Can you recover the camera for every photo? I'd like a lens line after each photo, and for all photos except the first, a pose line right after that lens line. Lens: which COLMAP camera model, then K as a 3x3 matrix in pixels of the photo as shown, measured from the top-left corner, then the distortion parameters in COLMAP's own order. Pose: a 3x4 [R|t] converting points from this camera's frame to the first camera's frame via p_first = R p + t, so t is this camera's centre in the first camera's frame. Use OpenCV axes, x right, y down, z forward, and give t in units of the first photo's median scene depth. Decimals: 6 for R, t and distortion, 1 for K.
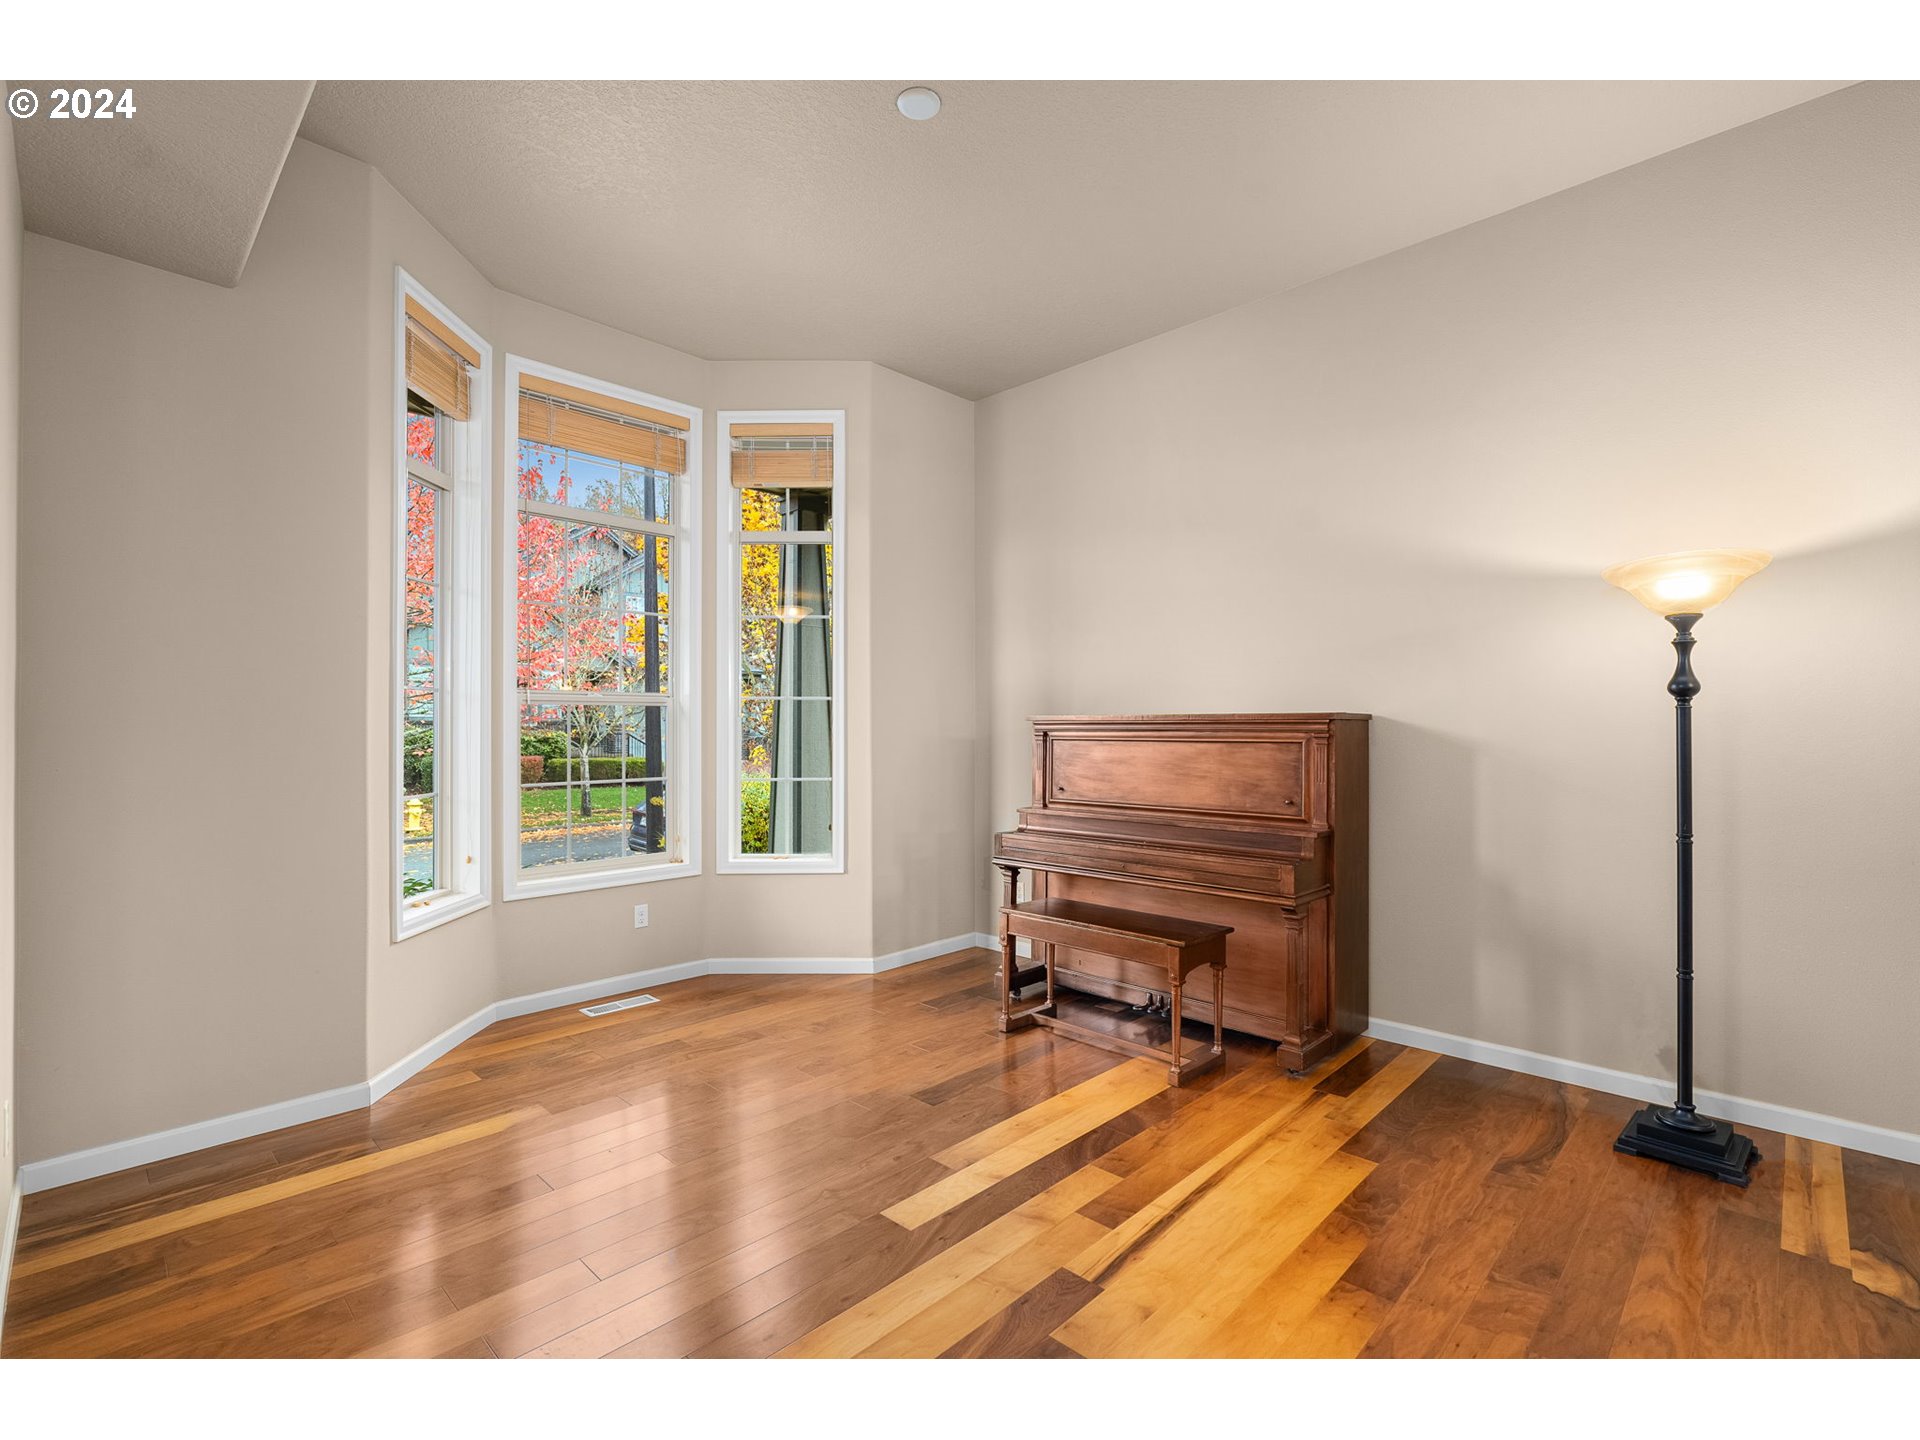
lens RADIAL K [[862.1, 0, 960.0], [0, 862.1, 720.0], [0, 0, 1]] dist [-0.002157, -0.000101]
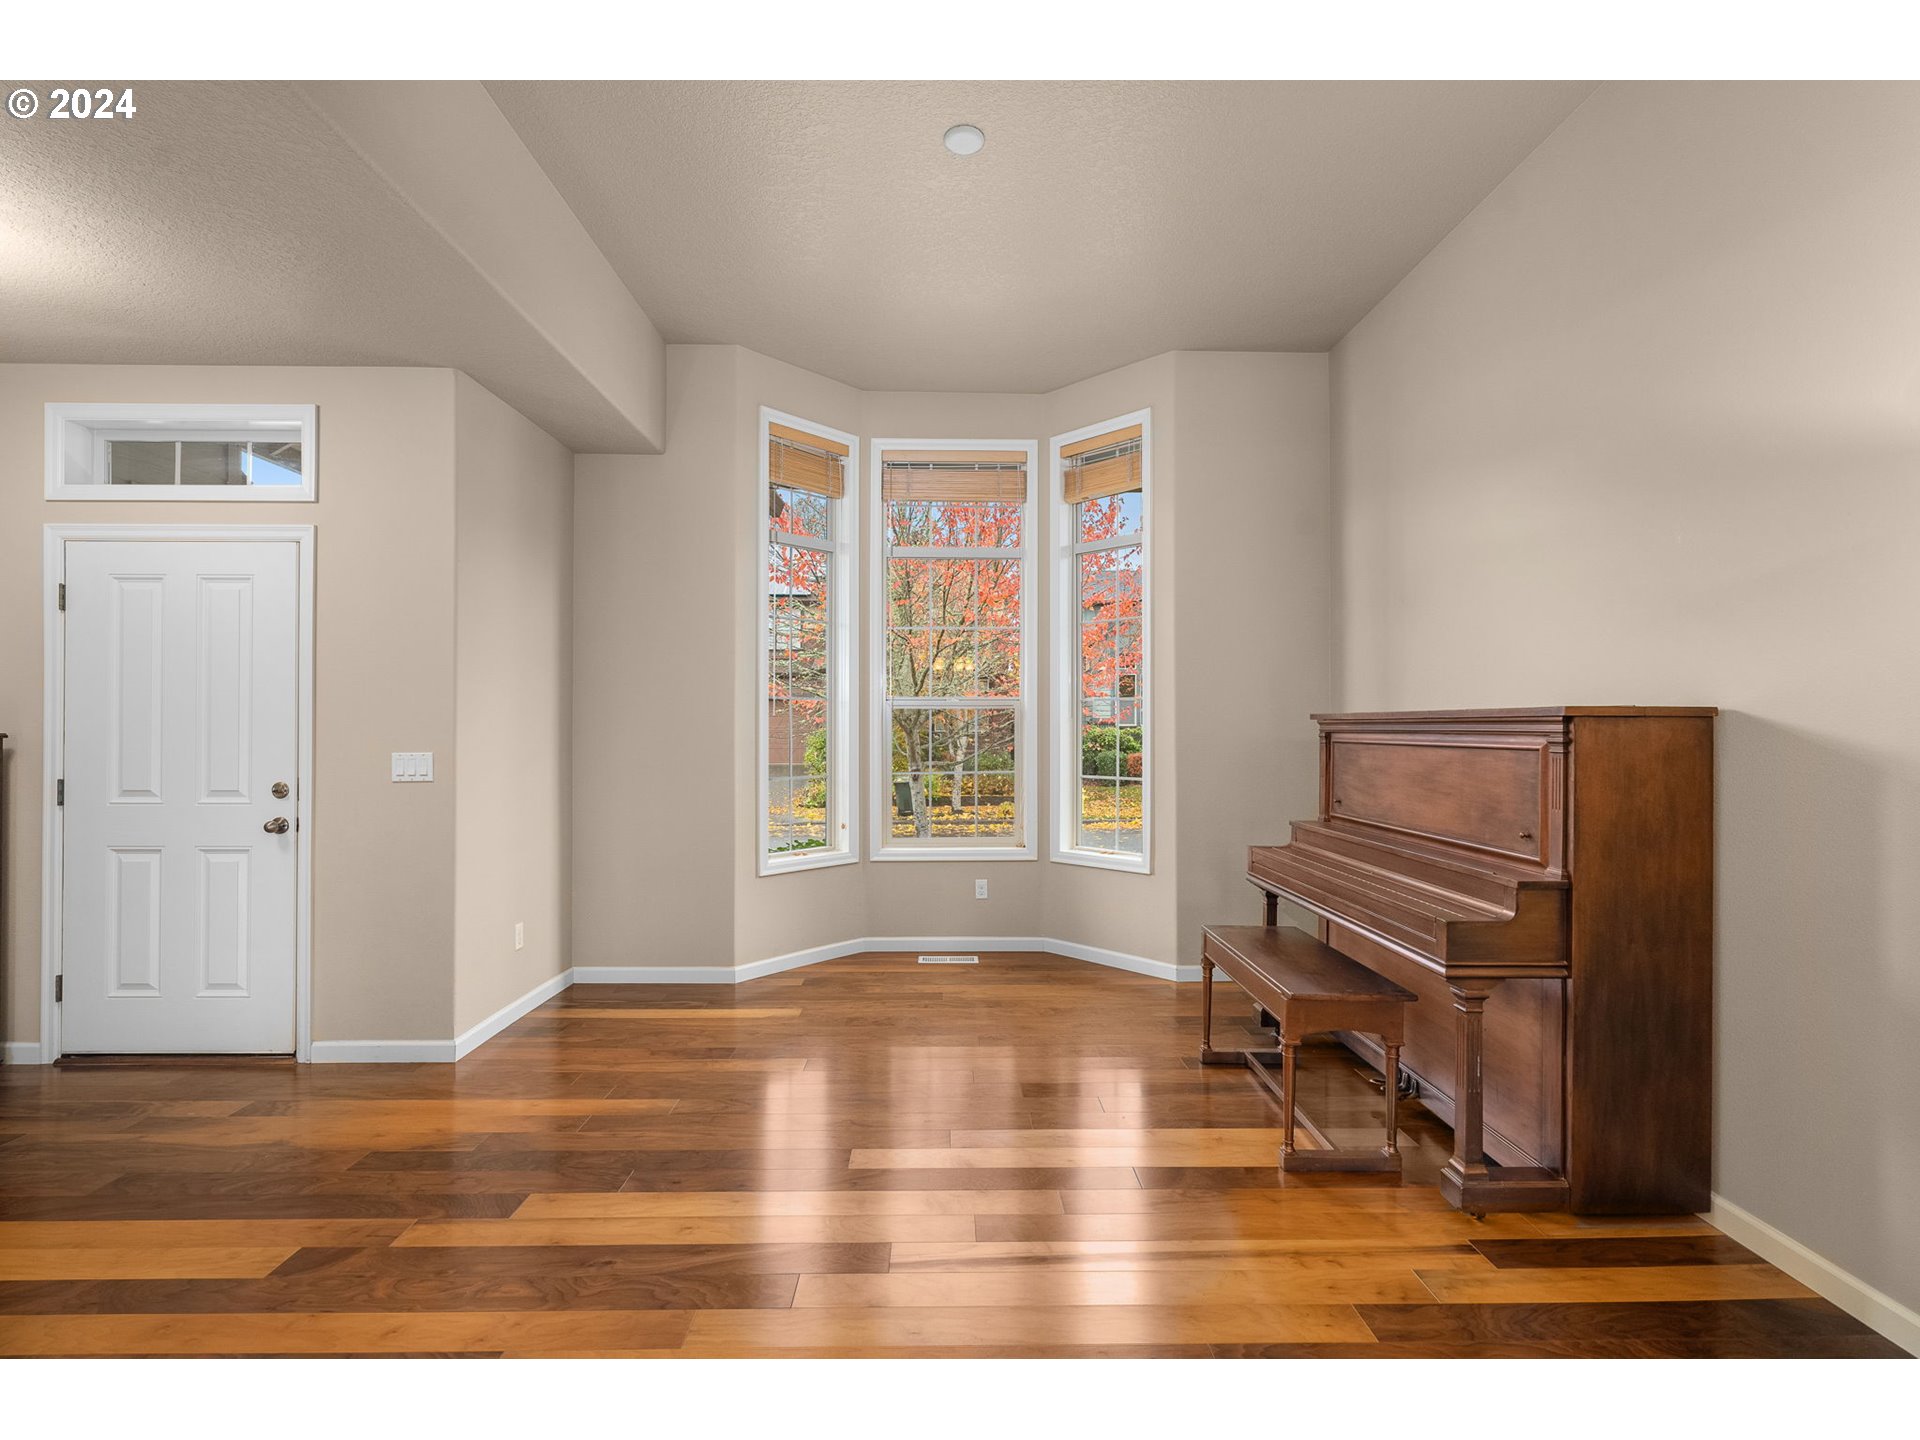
lens RADIAL K [[862.1, 0, 960.0], [0, 862.1, 720.0], [0, 0, 1]] dist [-0.002157, -0.000101]
pose [[0.718820, -0.004961, -0.695179, 0.479648], [0.005070, 0.999985, -0.001895, 0.001236], [0.695178, -0.002162, 0.718834, 0.162627]]
